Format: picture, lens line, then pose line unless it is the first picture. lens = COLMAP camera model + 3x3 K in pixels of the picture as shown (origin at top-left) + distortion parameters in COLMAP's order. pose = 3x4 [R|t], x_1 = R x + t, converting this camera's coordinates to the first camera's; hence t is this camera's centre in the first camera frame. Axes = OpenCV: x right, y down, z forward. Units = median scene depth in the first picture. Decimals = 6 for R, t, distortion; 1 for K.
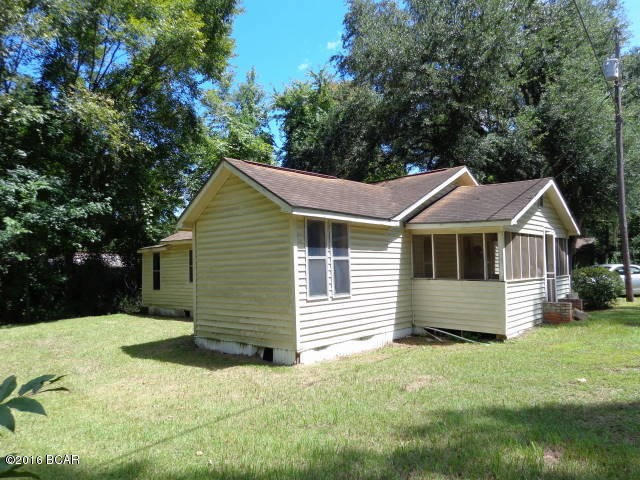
lens RADIAL K [[450.9, 0, 322.2], [0, 450.9, 241.0], [0, 0, 1]] dist [0.004224, 0.007098]
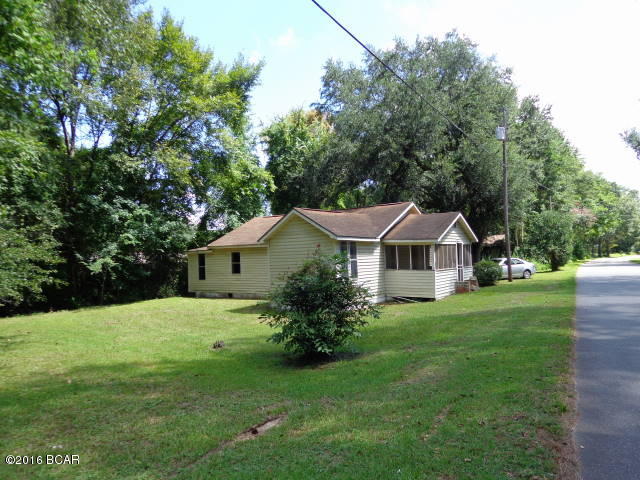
lens RADIAL K [[450.9, 0, 318.9], [0, 450.9, 239.3], [0, 0, 1]] dist [0.004224, 0.007098]
pose [[0.991650, -0.005020, 0.128859, -0.265915], [0.003000, 0.999870, 0.015868, -0.060034], [-0.128922, -0.015349, 0.991536, -0.671317]]
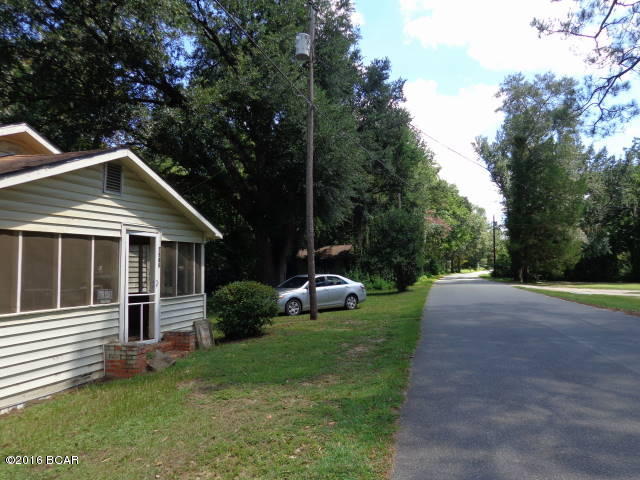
lens RADIAL K [[450.9, 0, 317.4], [0, 450.9, 241.7], [0, 0, 1]] dist [0.004224, 0.007098]
pose [[0.921989, 0.021176, 0.386637, 0.491224], [-0.017825, 0.999766, -0.012249, -0.002225], [-0.386806, 0.004402, 0.922151, 0.298124]]
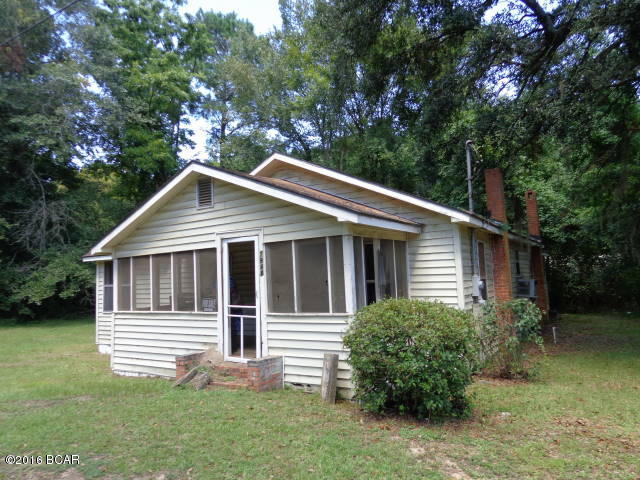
lens RADIAL K [[450.9, 0, 321.0], [0, 450.9, 245.2], [0, 0, 1]] dist [0.004224, 0.007098]
pose [[0.155121, -0.066719, -0.985640, 1.127760], [0.089099, 0.994596, -0.053303, 0.032347], [0.983869, -0.079551, 0.160227, 1.027242]]
